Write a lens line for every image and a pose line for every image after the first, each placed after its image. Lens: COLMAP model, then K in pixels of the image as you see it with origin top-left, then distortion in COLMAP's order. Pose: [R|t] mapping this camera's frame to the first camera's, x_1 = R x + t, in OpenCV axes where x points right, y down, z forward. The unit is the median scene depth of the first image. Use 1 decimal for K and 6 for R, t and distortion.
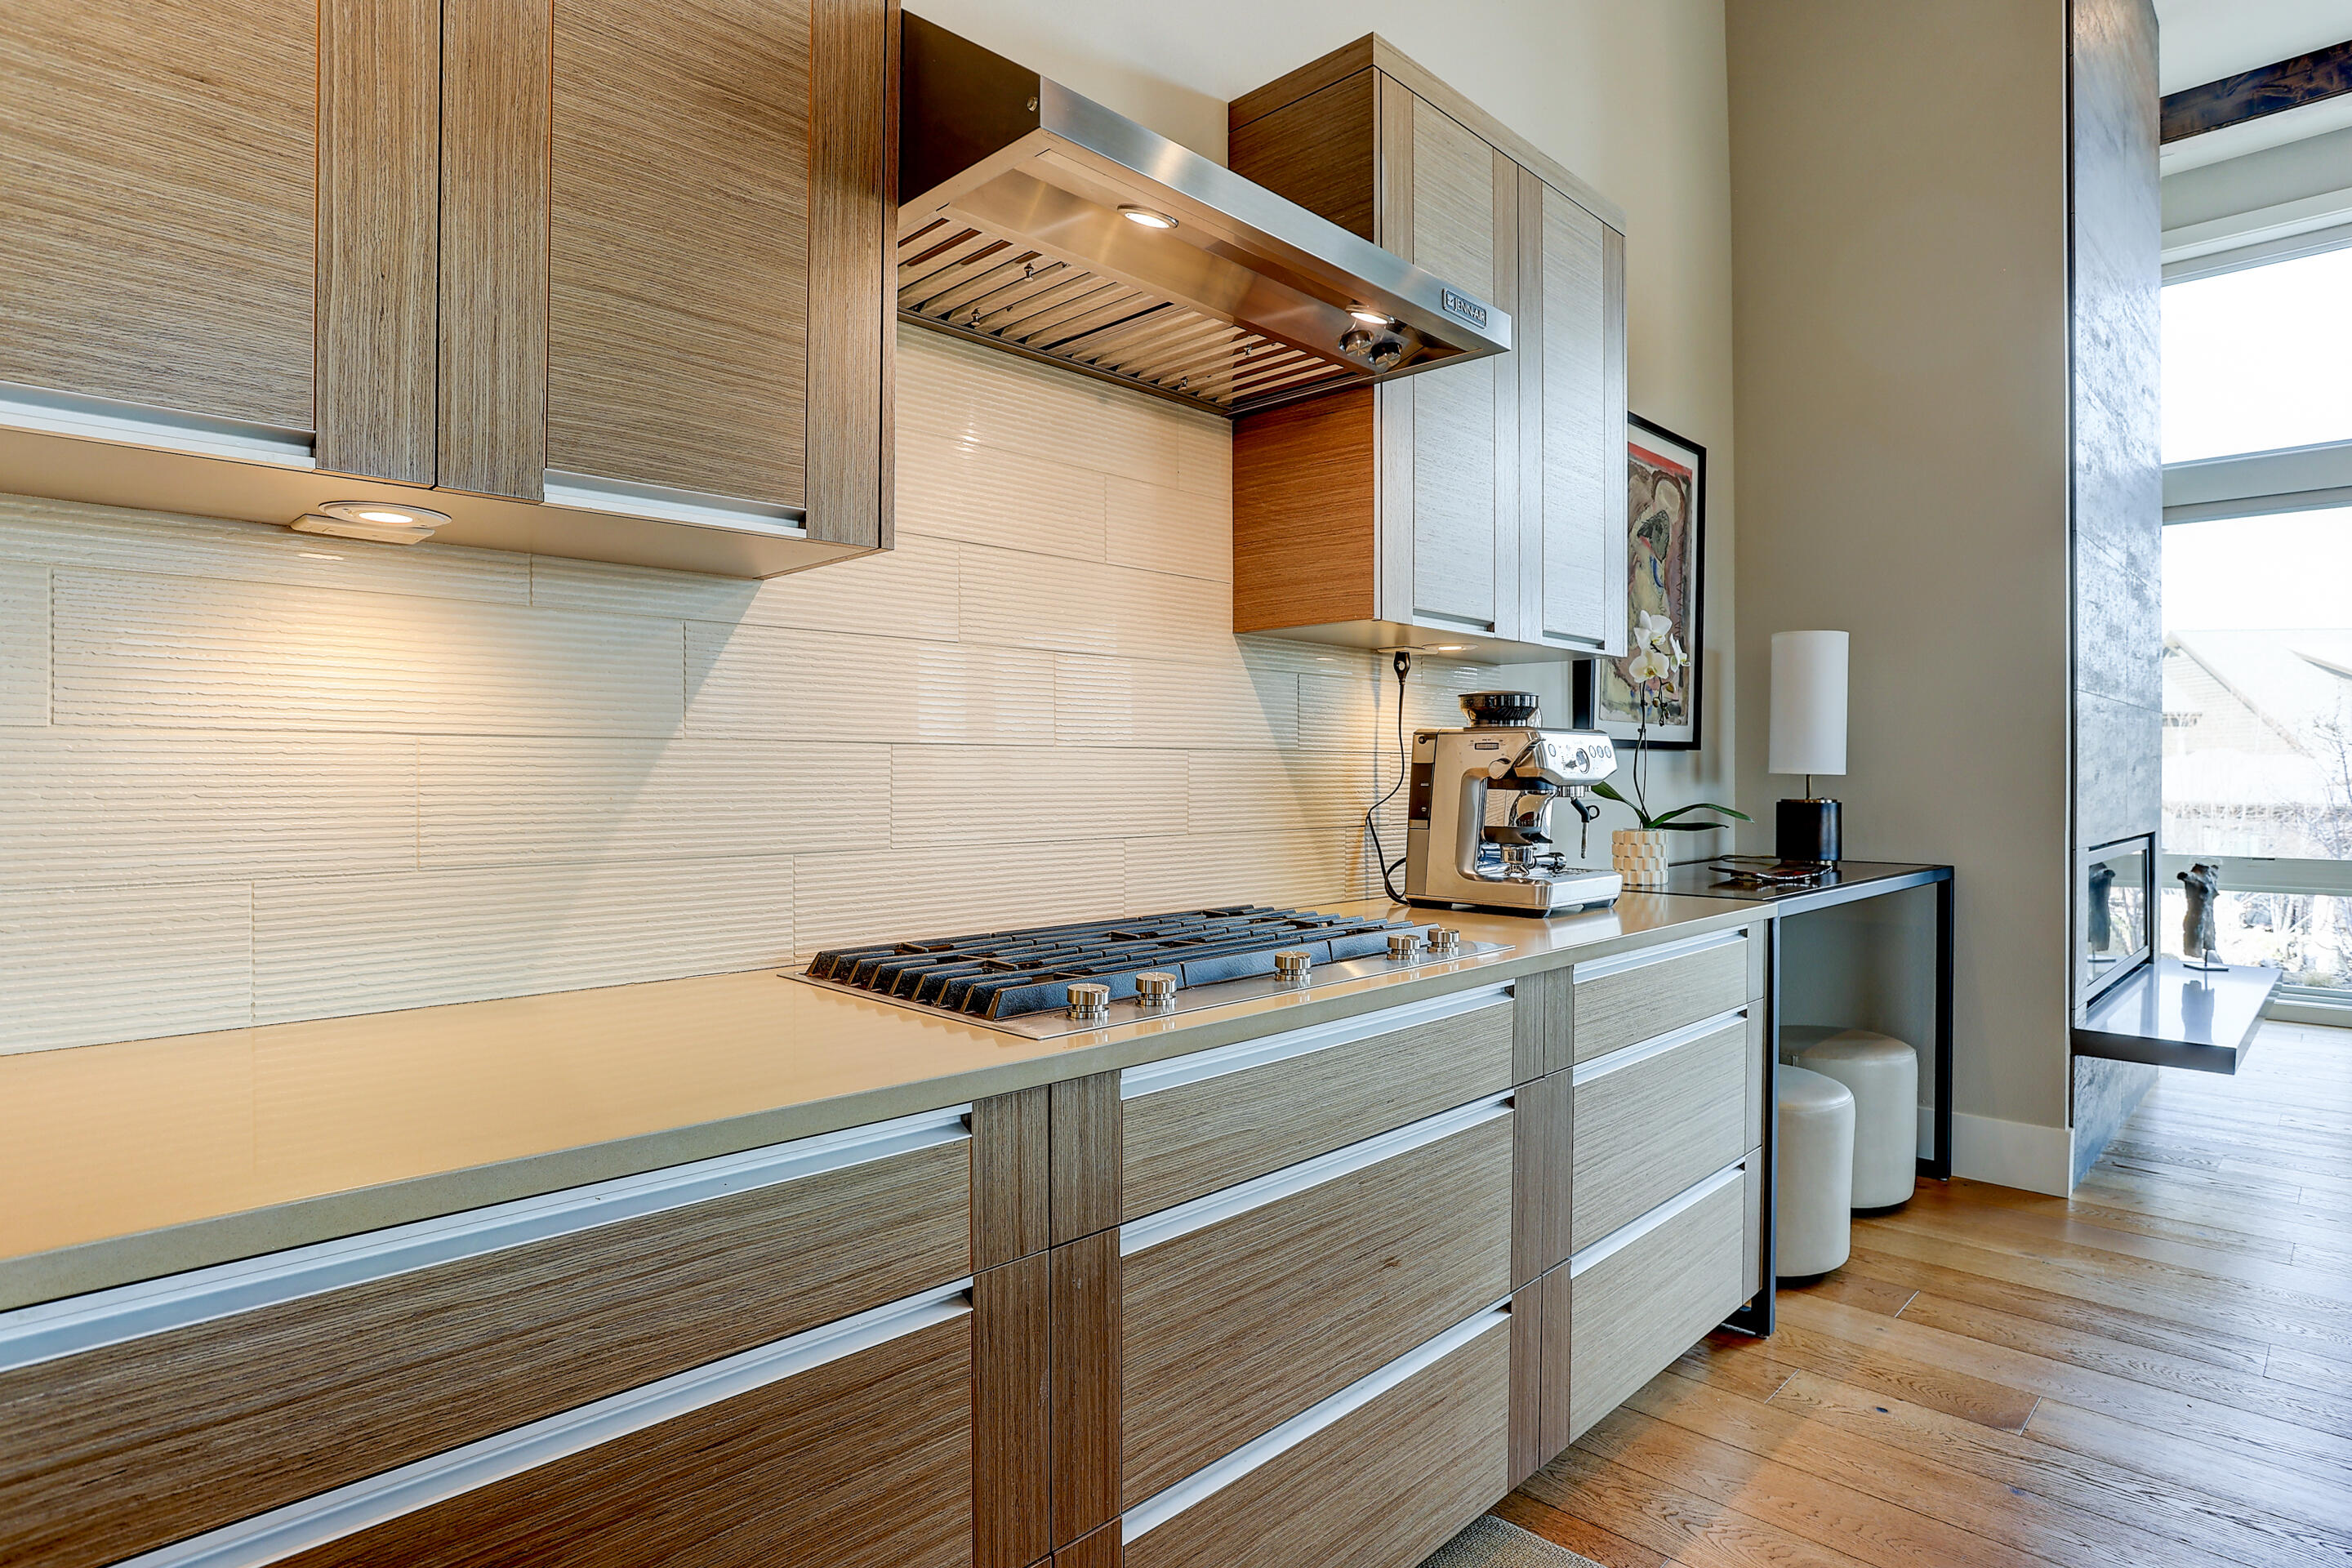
lens RADIAL K [[1212.1, 0, 1176.0], [0, 1212.1, 784.0], [0, 0, 1]] dist [-0.039033, 0.000064]
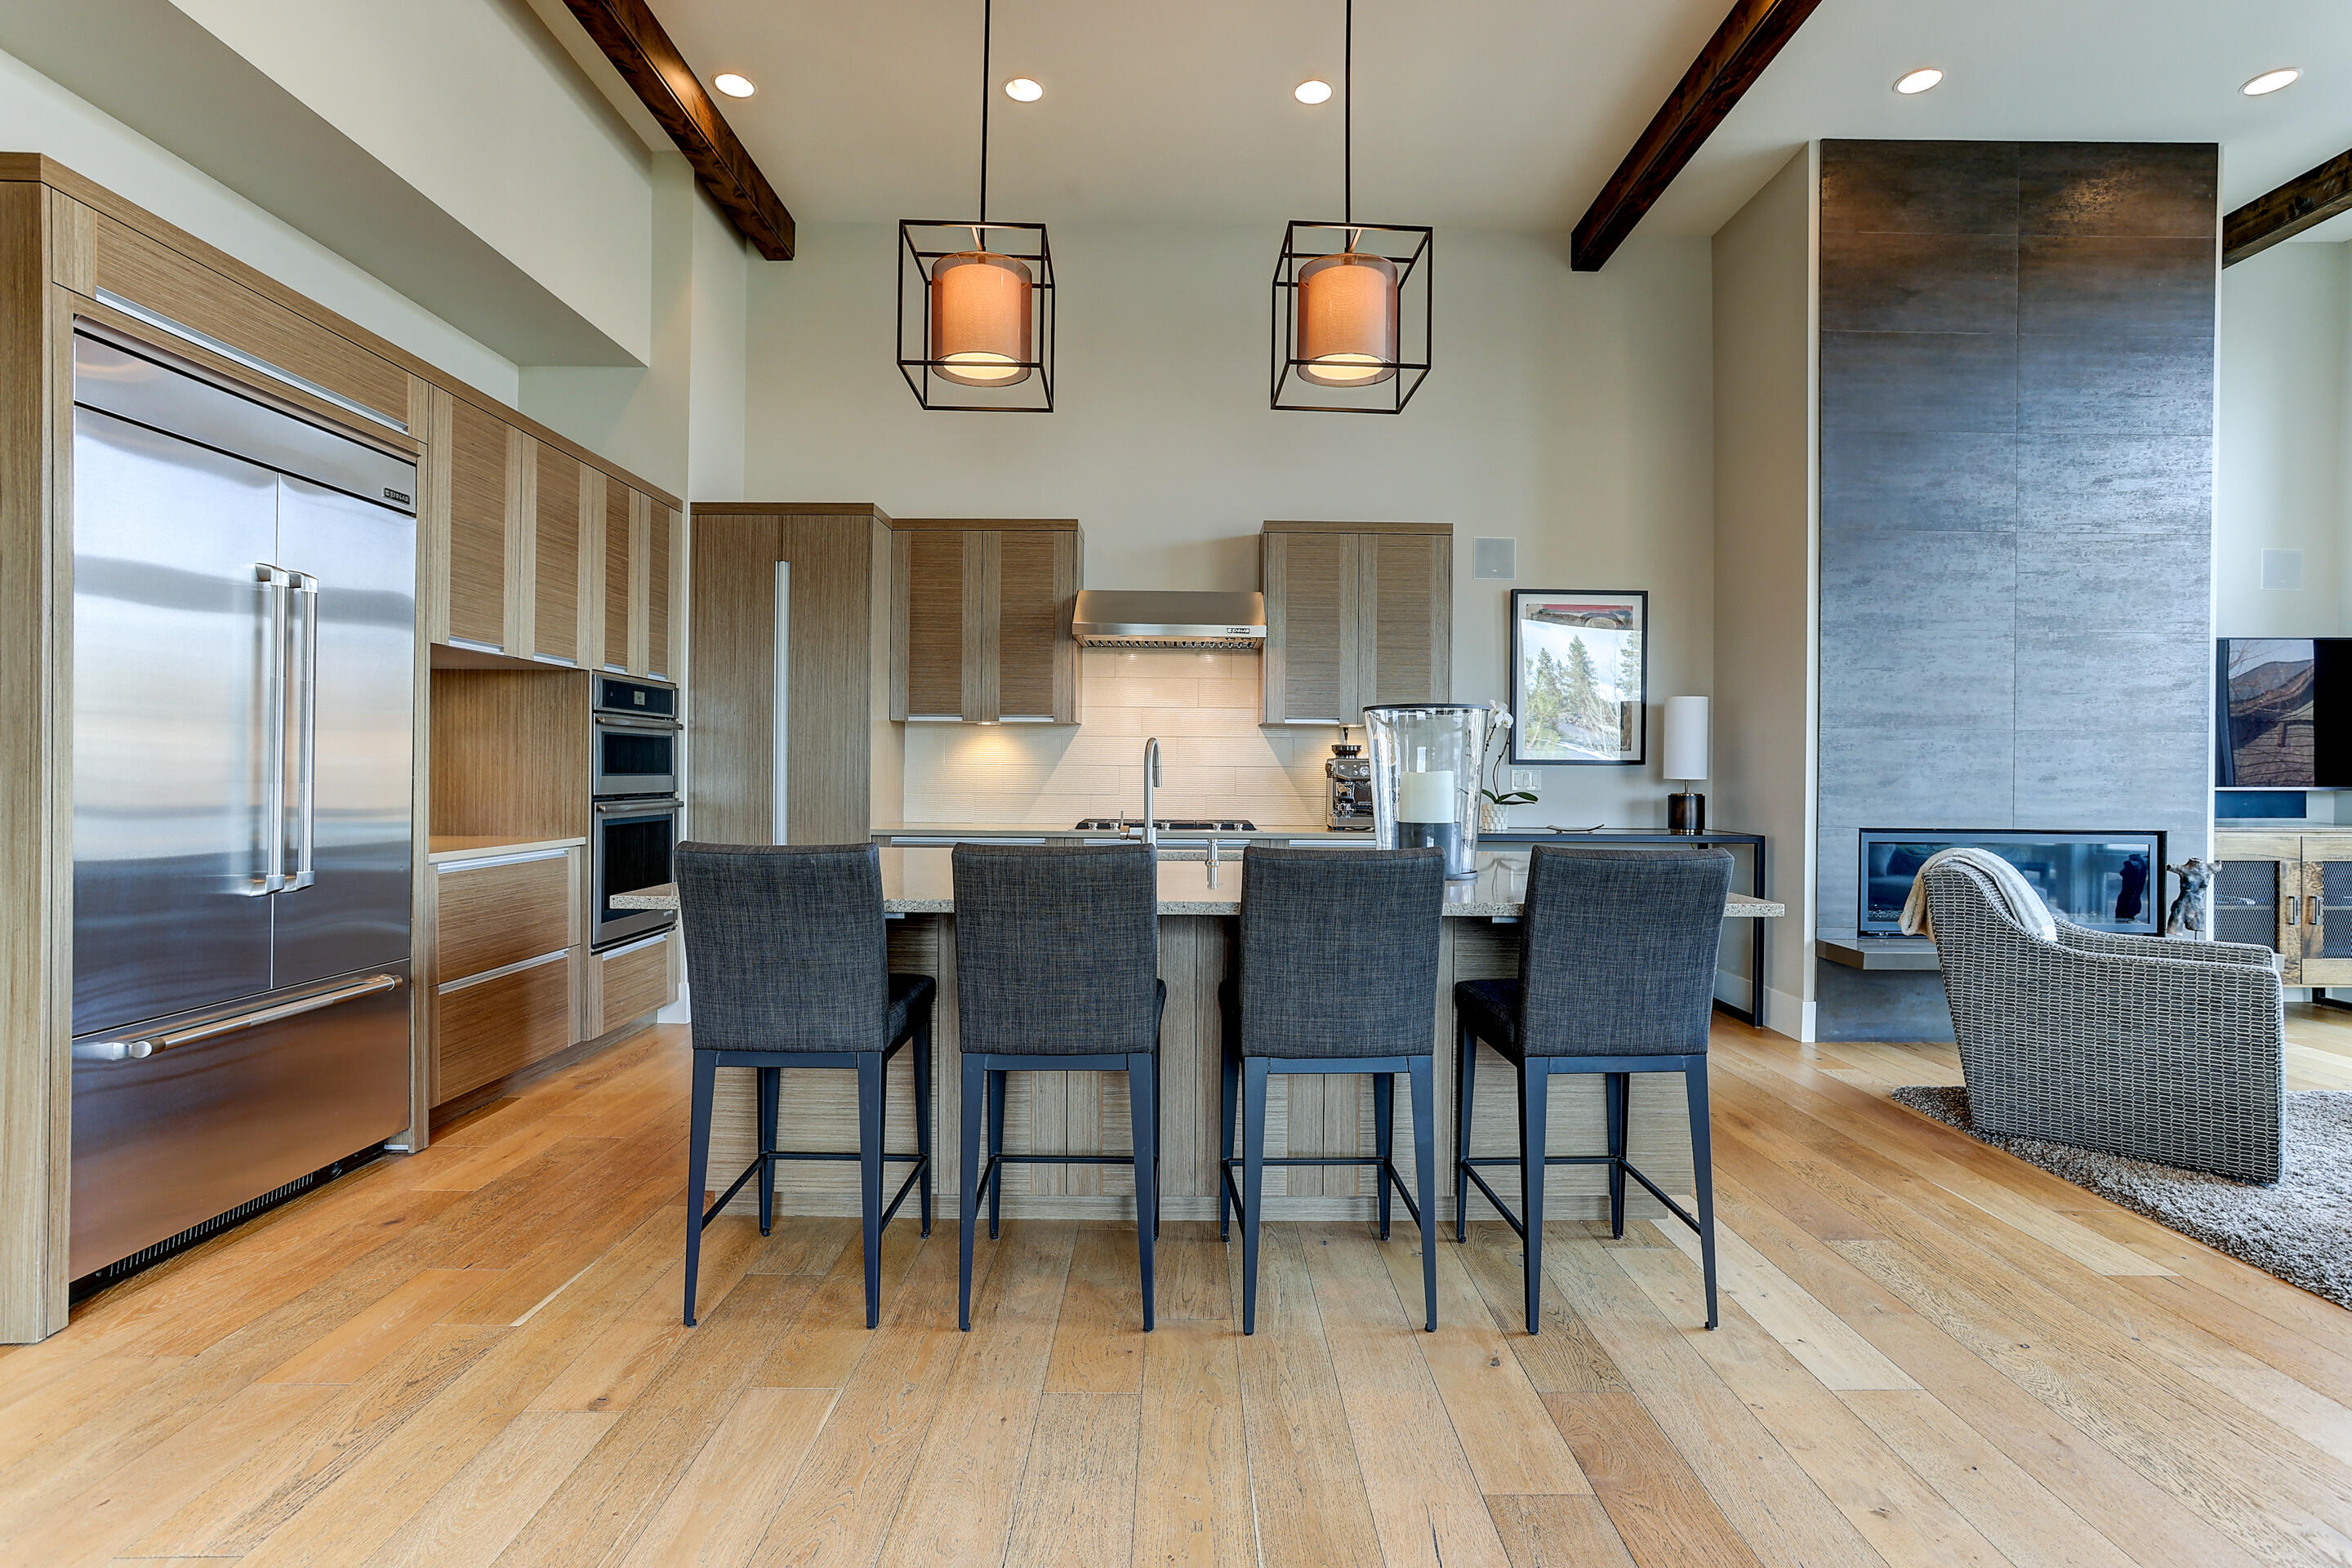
lens RADIAL K [[1148.4, 0, 1181.9], [0, 1148.4, 773.9], [0, 0, 1]] dist [-0.048742, 0.026923]
pose [[0.719132, 0.007607, -0.694832, 1.159167], [-0.014695, 0.999883, -0.004262, 0.001739], [0.694719, 0.013276, 0.719159, -0.676630]]
